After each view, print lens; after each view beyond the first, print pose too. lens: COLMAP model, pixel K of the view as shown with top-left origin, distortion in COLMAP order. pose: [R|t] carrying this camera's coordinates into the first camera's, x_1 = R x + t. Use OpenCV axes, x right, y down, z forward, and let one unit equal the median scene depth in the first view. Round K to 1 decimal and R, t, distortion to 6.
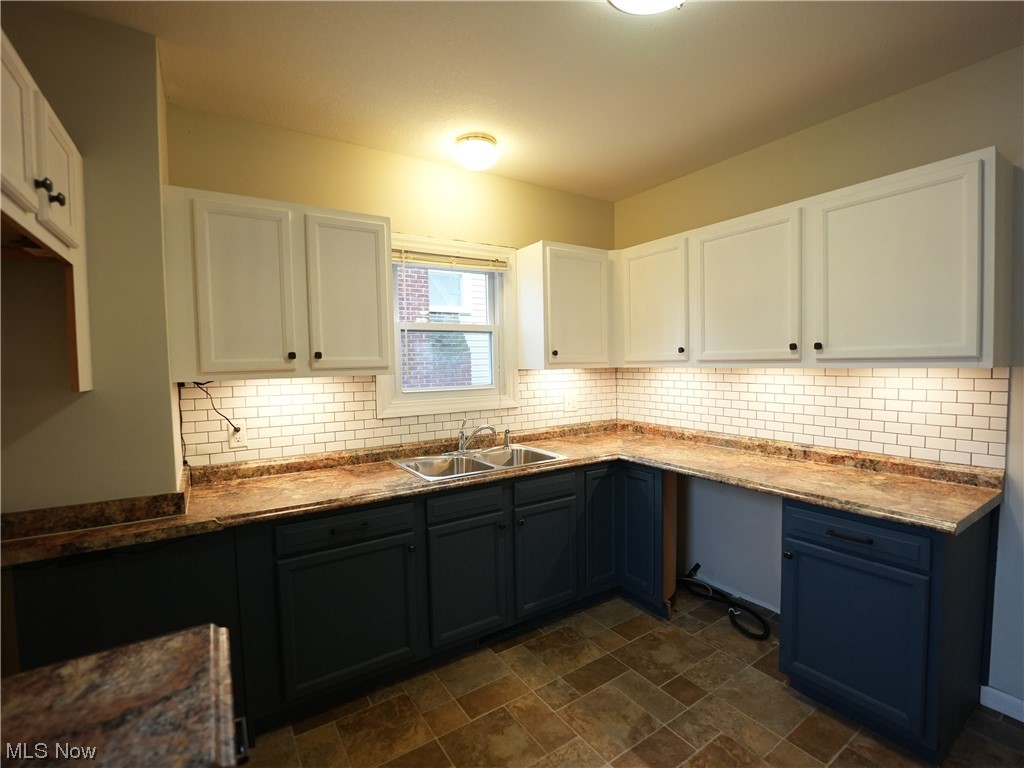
lens RADIAL K [[469.4, 0, 513.1], [0, 469.4, 382.9], [0, 0, 1]] dist [-0.029338, 0.002618]
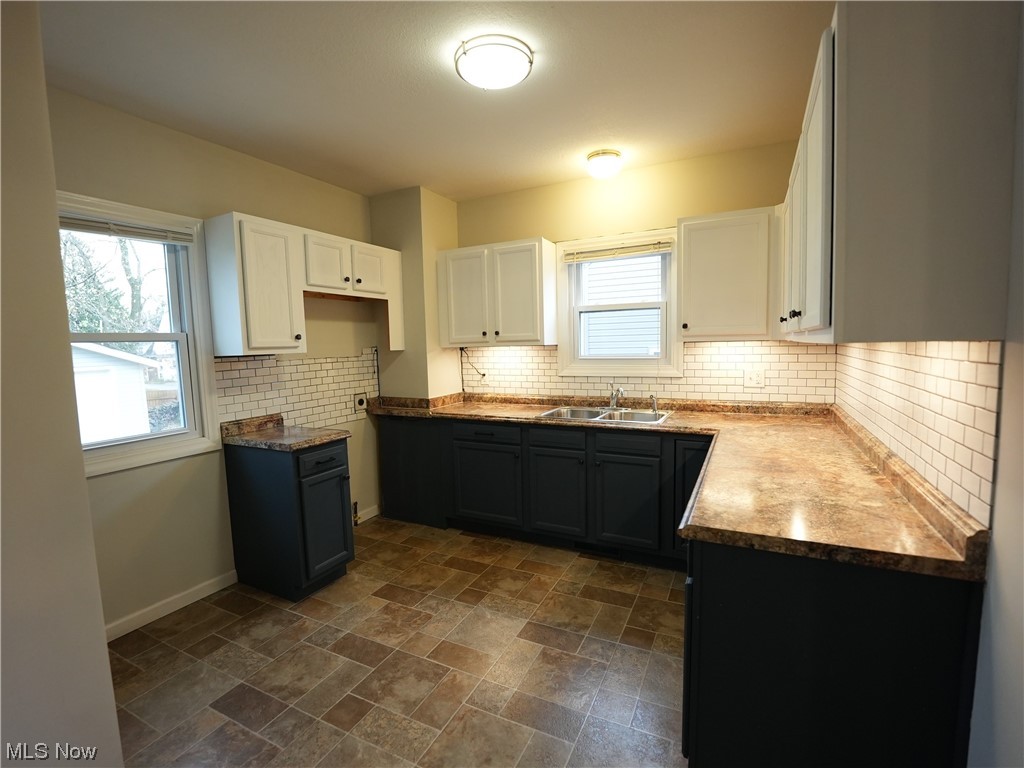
lens RADIAL K [[469.4, 0, 510.3], [0, 469.4, 385.9], [0, 0, 1]] dist [-0.029338, 0.002618]
pose [[0.497714, 0.084716, -0.863194, 0.988899], [-0.024188, 0.996187, 0.083821, -0.010863], [0.867004, -0.020840, 0.497866, 0.181059]]
